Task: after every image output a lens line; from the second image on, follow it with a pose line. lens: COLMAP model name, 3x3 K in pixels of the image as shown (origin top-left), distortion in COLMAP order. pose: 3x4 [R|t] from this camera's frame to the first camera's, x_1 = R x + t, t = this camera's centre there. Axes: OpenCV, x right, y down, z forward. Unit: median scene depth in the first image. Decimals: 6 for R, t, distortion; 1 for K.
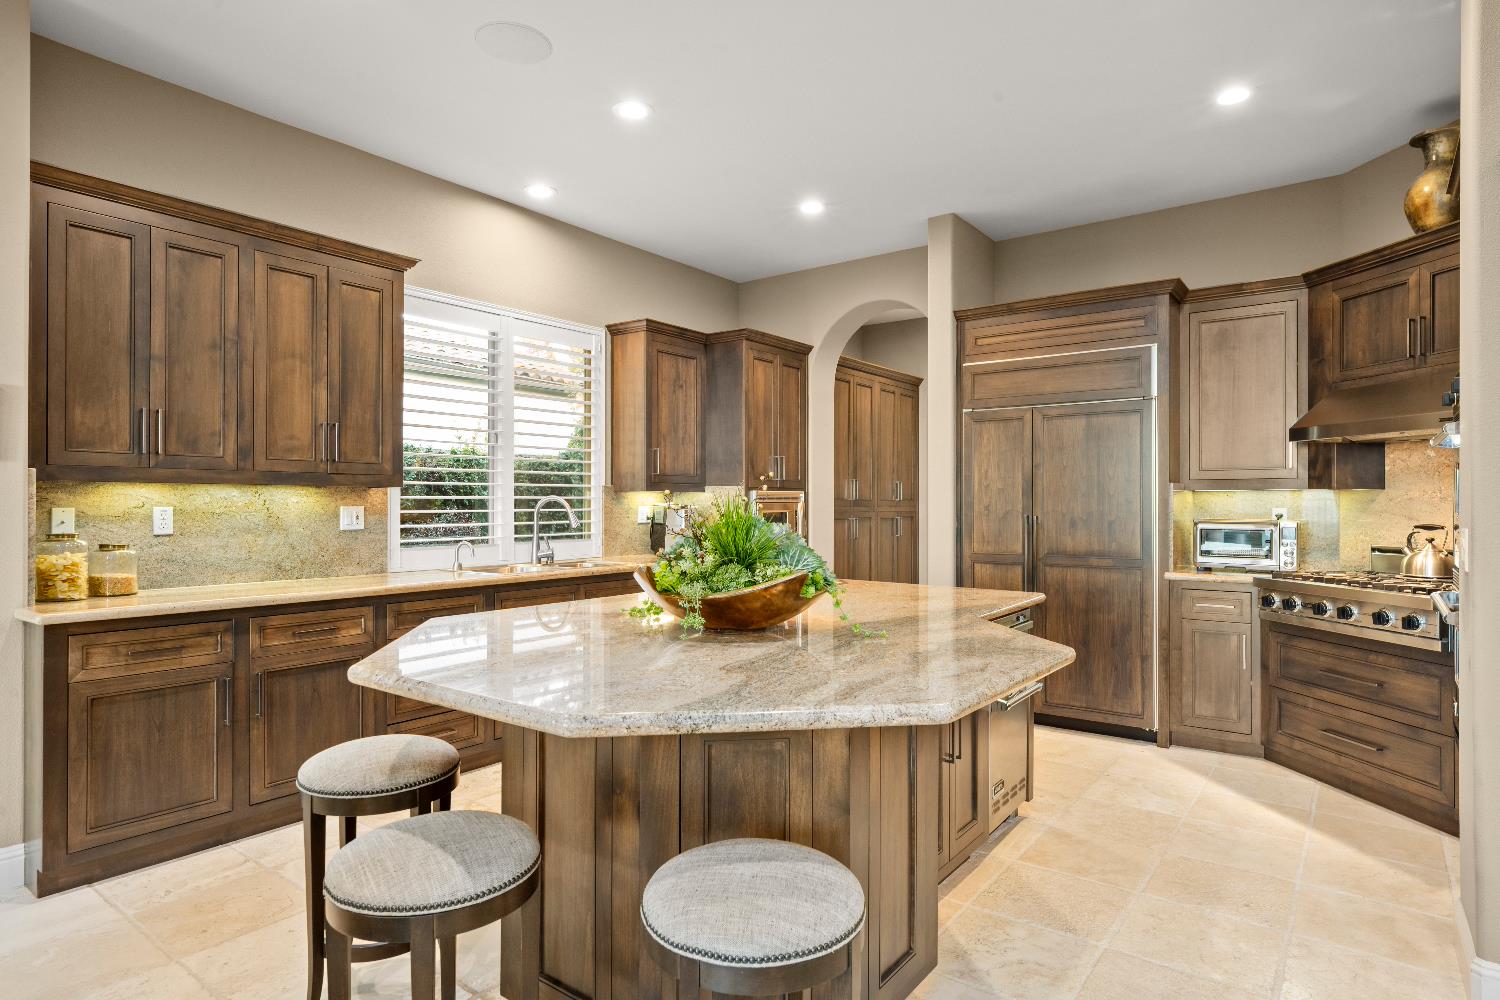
lens RADIAL K [[827.7, 0, 744.7], [0, 827.7, 499.3], [0, 0, 1]] dist [0.001564, 0.001307]
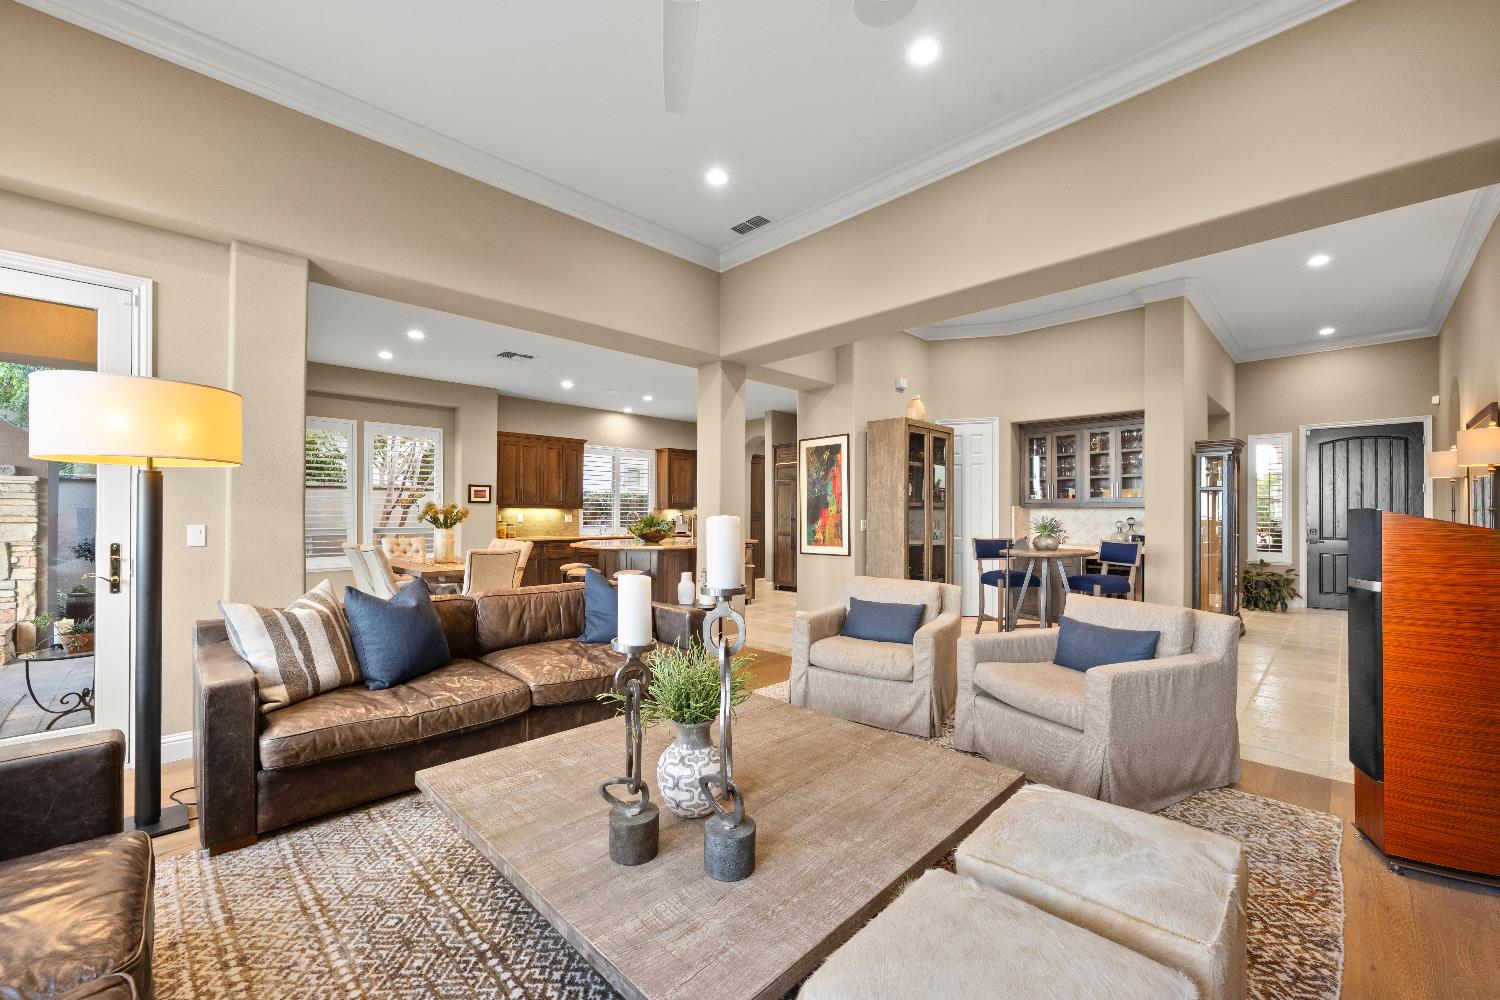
lens RADIAL K [[594.4, 0, 741.0], [0, 594.4, 511.1], [0, 0, 1]] dist [0.001806, 0.000528]
pose [[0.988834, 0.000881, -0.149021, 0.527621], [-0.001016, 0.999999, -0.000827, -0.004270], [0.149021, 0.000969, 0.988834, -1.173240]]
